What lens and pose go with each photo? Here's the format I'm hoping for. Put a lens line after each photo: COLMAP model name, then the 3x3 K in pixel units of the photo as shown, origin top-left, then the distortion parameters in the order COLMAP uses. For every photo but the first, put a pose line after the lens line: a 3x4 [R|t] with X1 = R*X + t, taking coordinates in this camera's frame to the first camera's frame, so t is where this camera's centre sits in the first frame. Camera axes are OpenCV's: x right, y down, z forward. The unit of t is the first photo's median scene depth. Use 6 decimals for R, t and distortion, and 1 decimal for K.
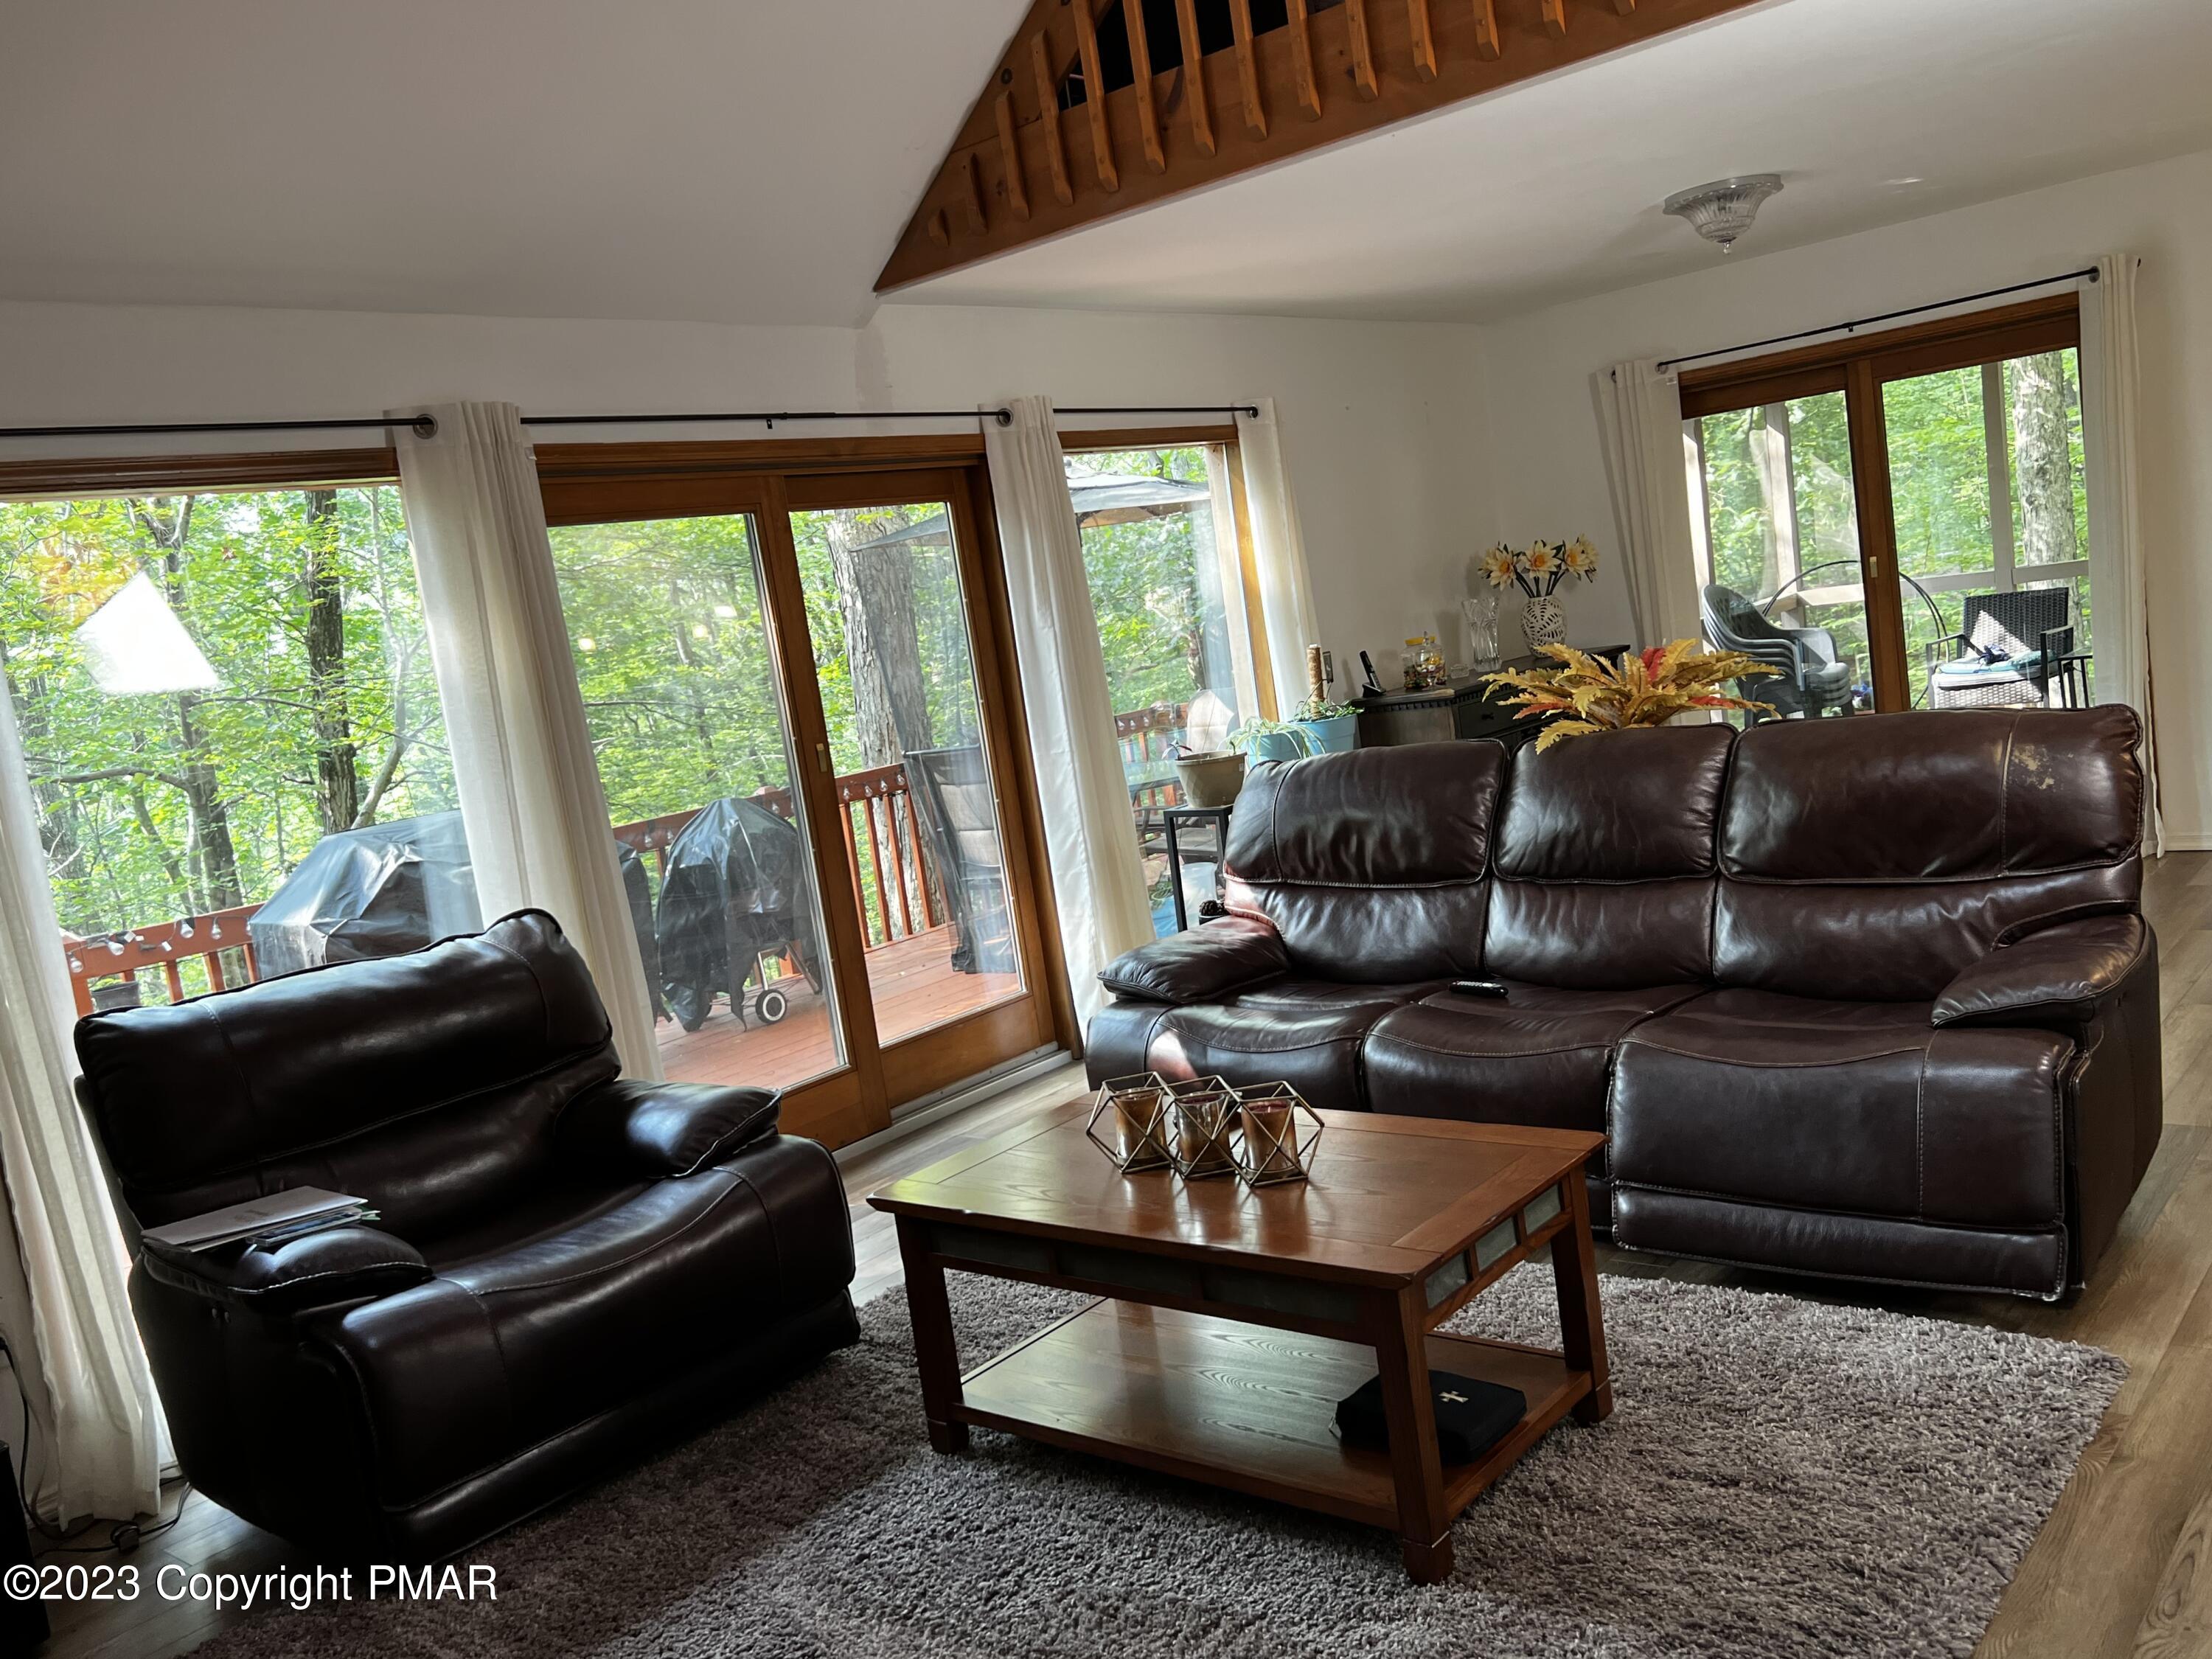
lens RADIAL K [[1833.0, 0, 1102.9], [0, 1833.0, 836.1], [0, 0, 1]] dist [0.073629, -0.086398]
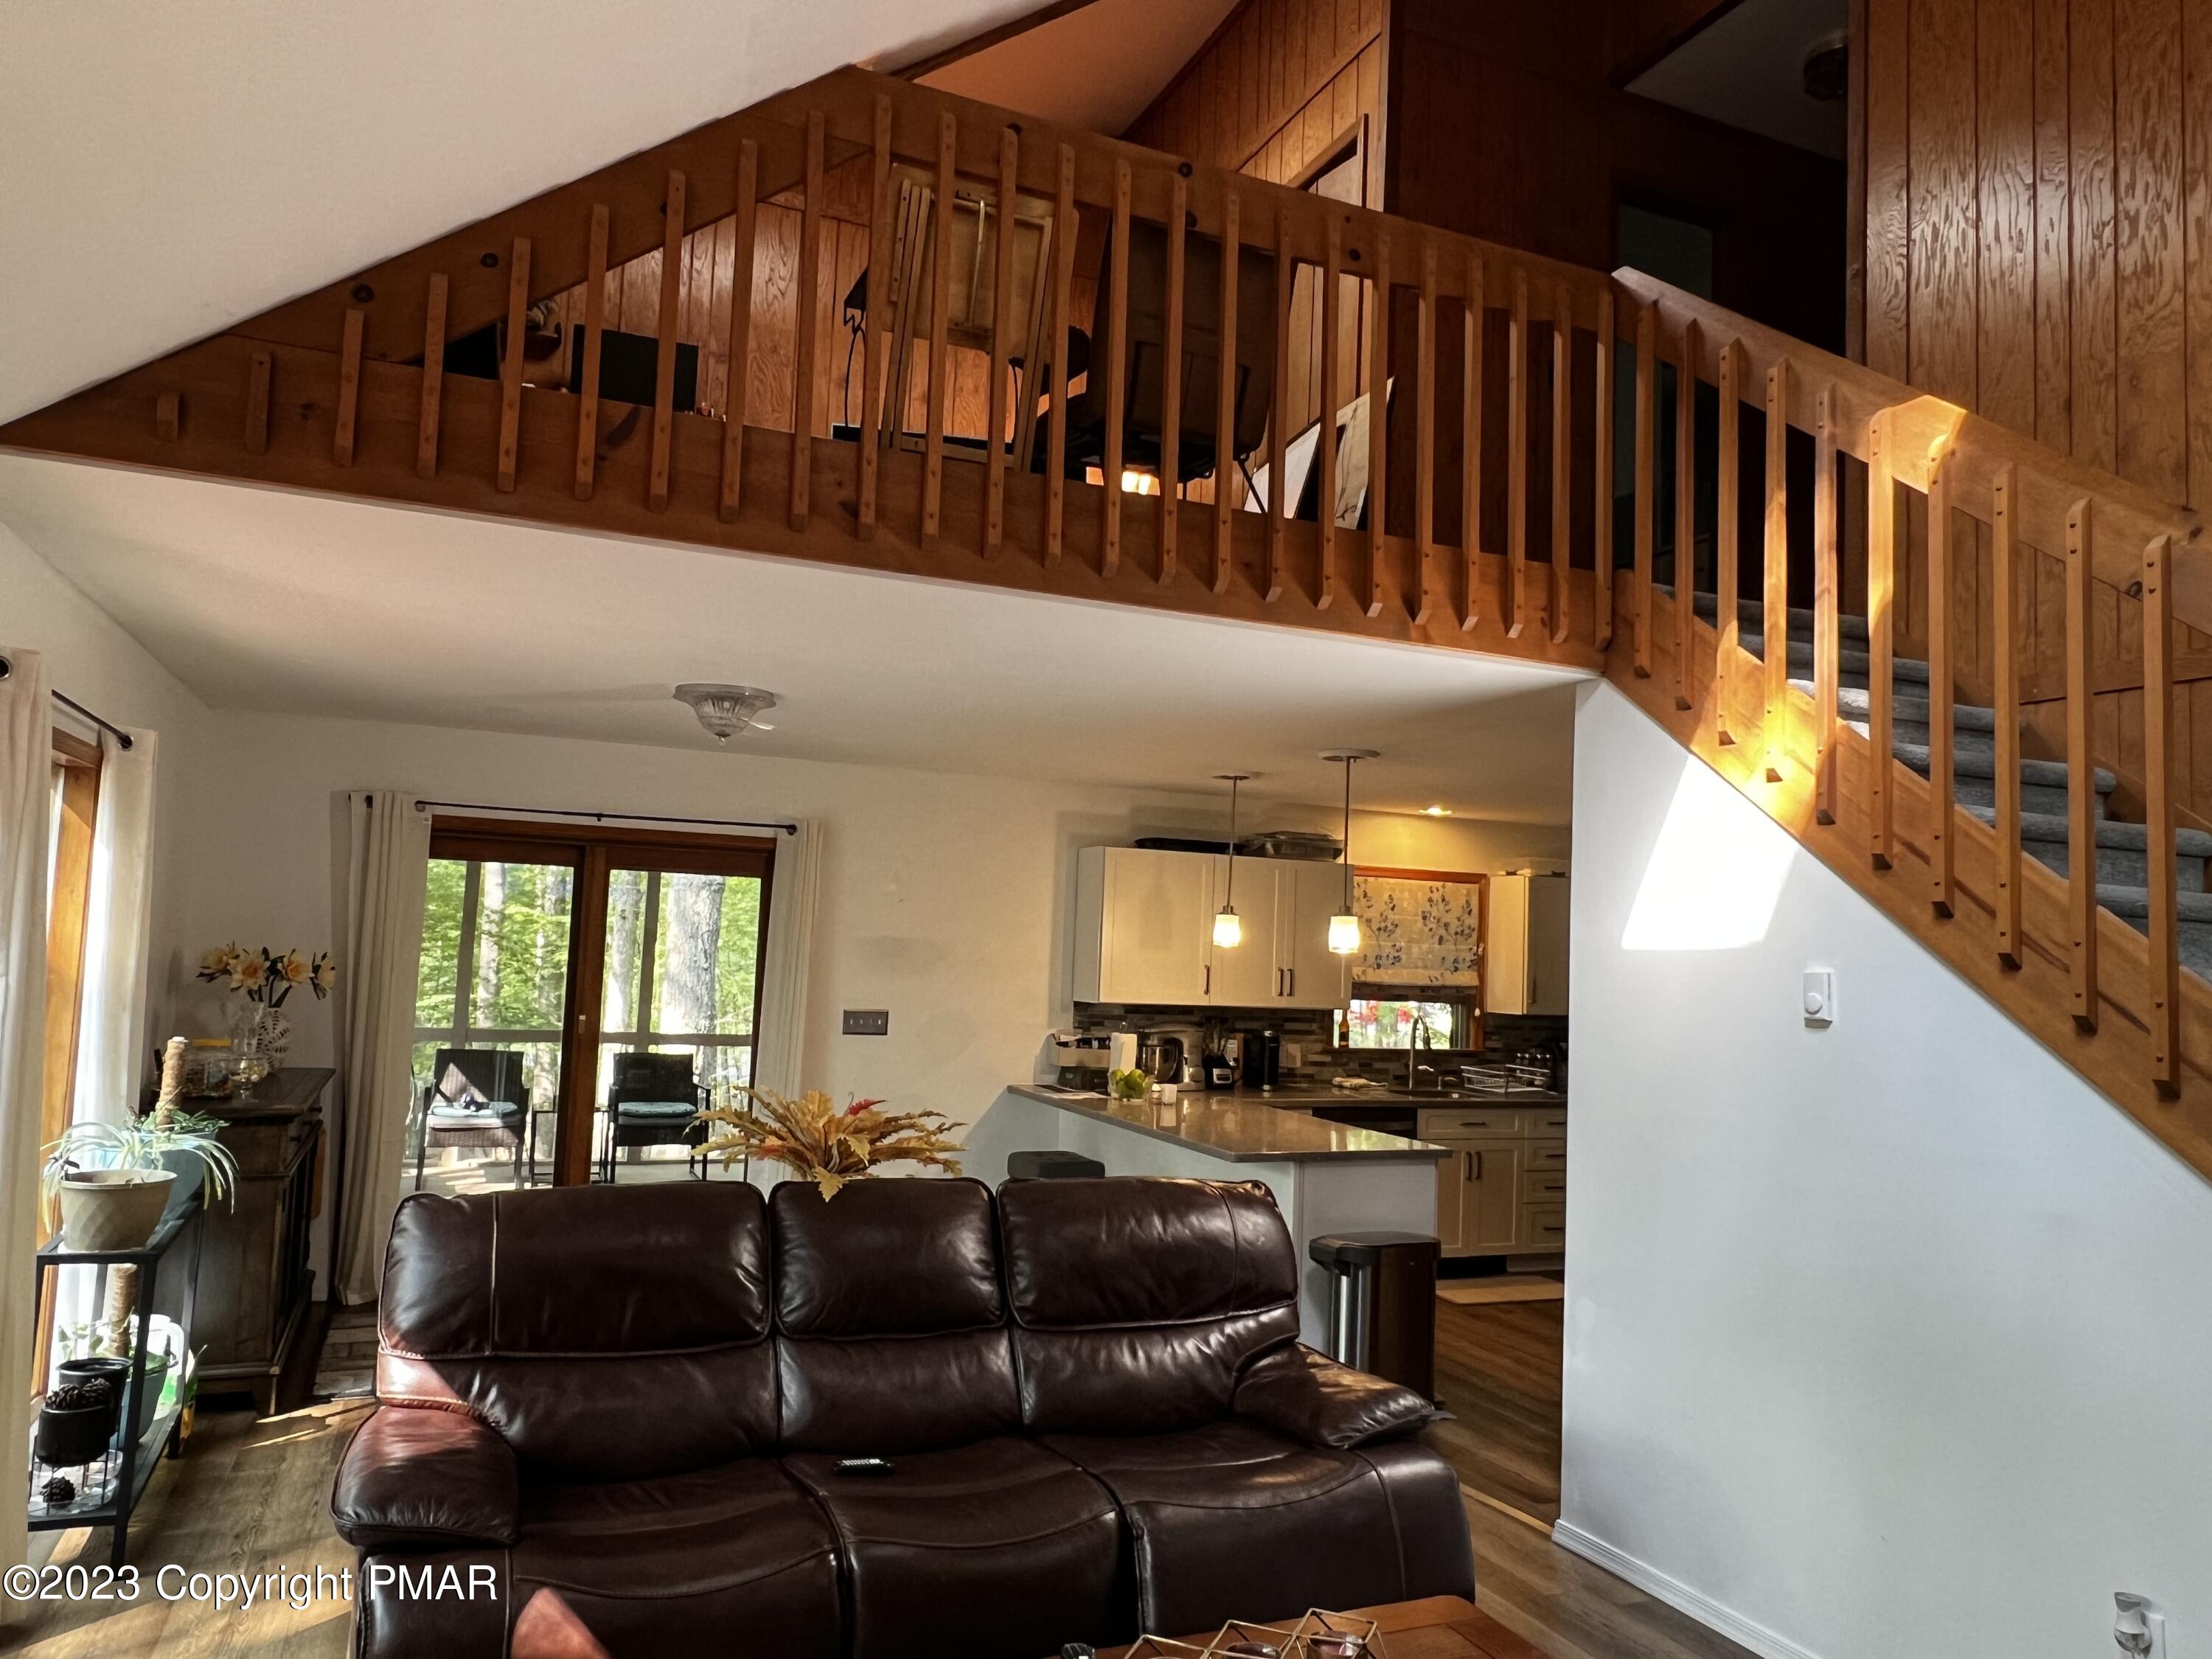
lens RADIAL K [[1511.4, 0, 1085.2], [0, 1511.4, 834.8], [0, 0, 1]] dist [-0.003706, 0.000595]
pose [[0.445102, 0.232702, 0.864716, -0.303542], [0.005729, 0.964886, -0.262608, -0.014097], [-0.895462, 0.121841, 0.428139, 0.350658]]
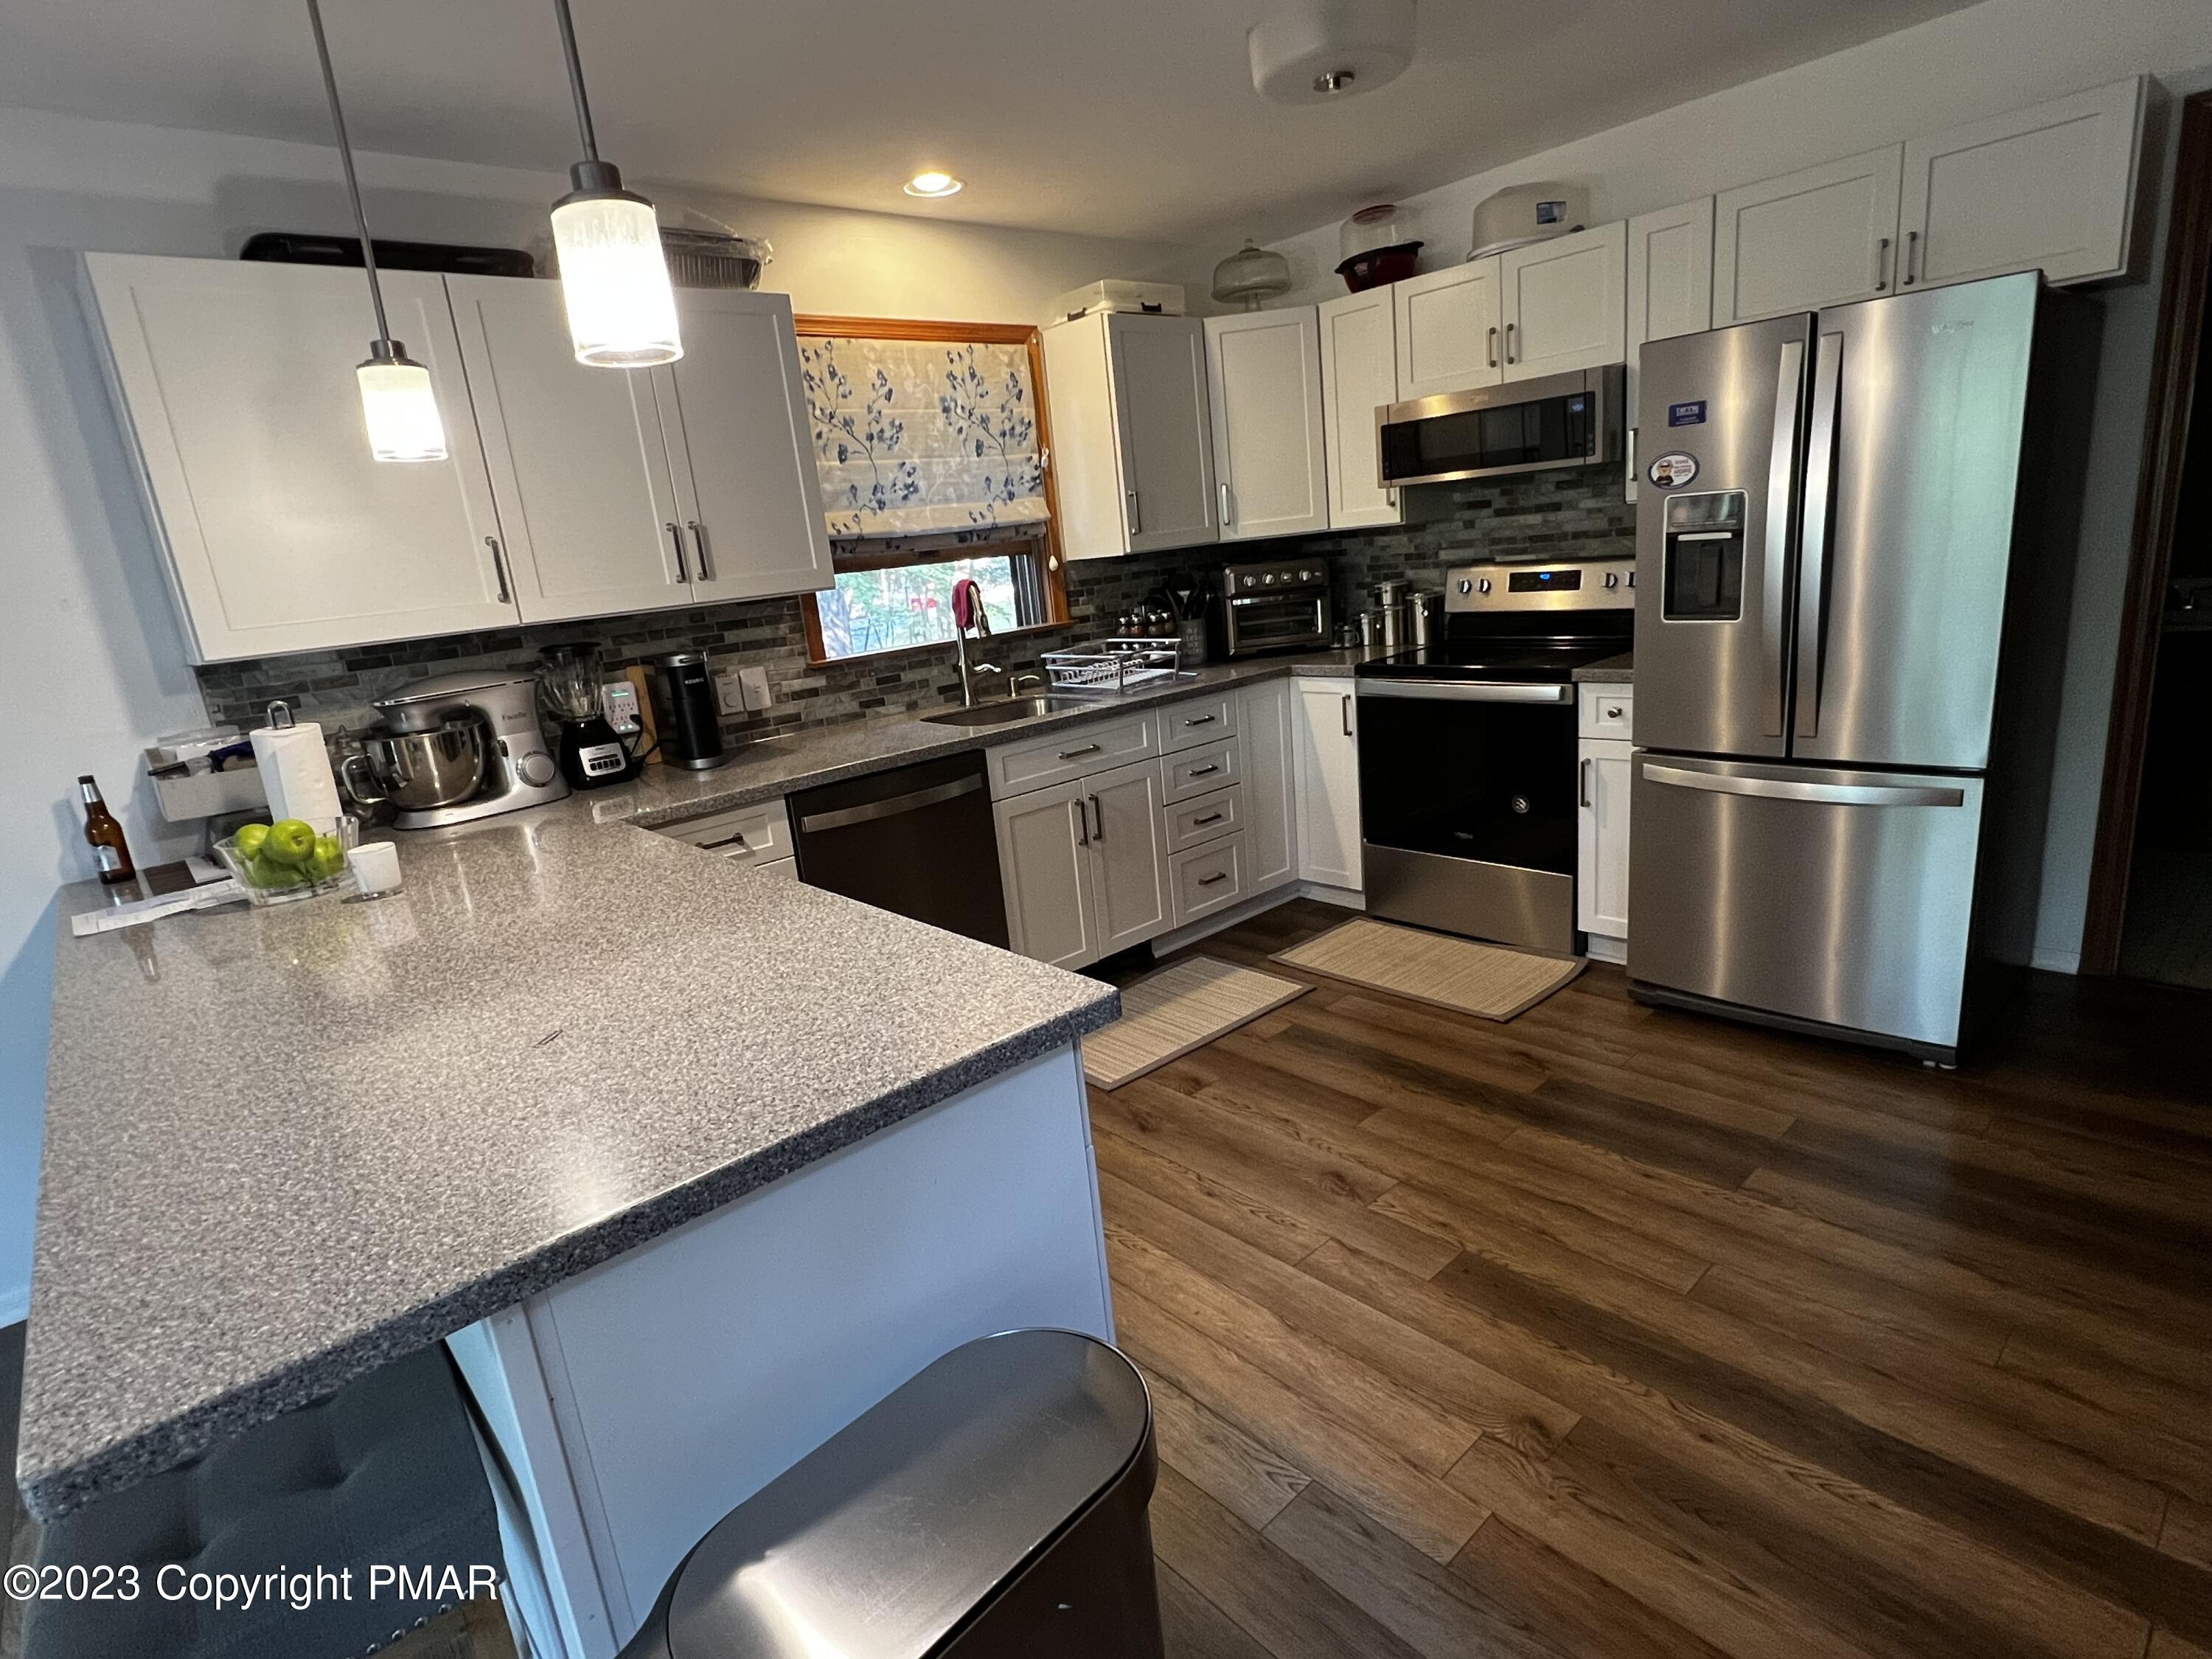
lens RADIAL K [[1153.1, 0, 1102.3], [0, 1153.1, 841.8], [0, 0, 1]] dist [-0.000395, 0.000027]
pose [[0.153811, -0.120460, 0.980730, 0.399535], [0.204280, 0.974975, 0.087715, -0.111036], [-0.966753, 0.186852, 0.174569, 0.521493]]
